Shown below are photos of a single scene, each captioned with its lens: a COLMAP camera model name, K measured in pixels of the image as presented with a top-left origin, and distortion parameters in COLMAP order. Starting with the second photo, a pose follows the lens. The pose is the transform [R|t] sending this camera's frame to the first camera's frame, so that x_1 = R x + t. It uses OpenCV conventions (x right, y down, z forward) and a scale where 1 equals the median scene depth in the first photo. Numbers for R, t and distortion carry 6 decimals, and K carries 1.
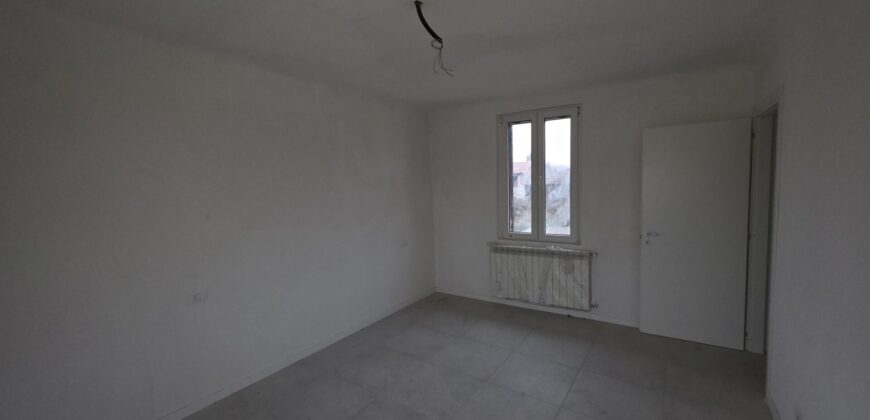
lens RADIAL K [[341.9, 0, 432.3], [0, 341.9, 207.7], [0, 0, 1]] dist [0.000098, 0.000042]
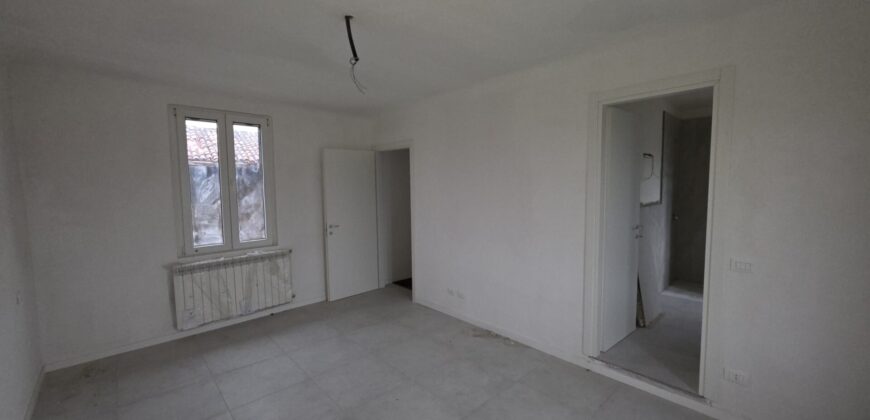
lens RADIAL K [[341.9, 0, 432.3], [0, 341.9, 207.7], [0, 0, 1]] dist [0.000098, 0.000042]
pose [[0.227622, -0.044500, 0.972732, -0.492193], [0.076033, 0.996718, 0.027805, -0.004033], [-0.970777, 0.067630, 0.230258, 0.248260]]
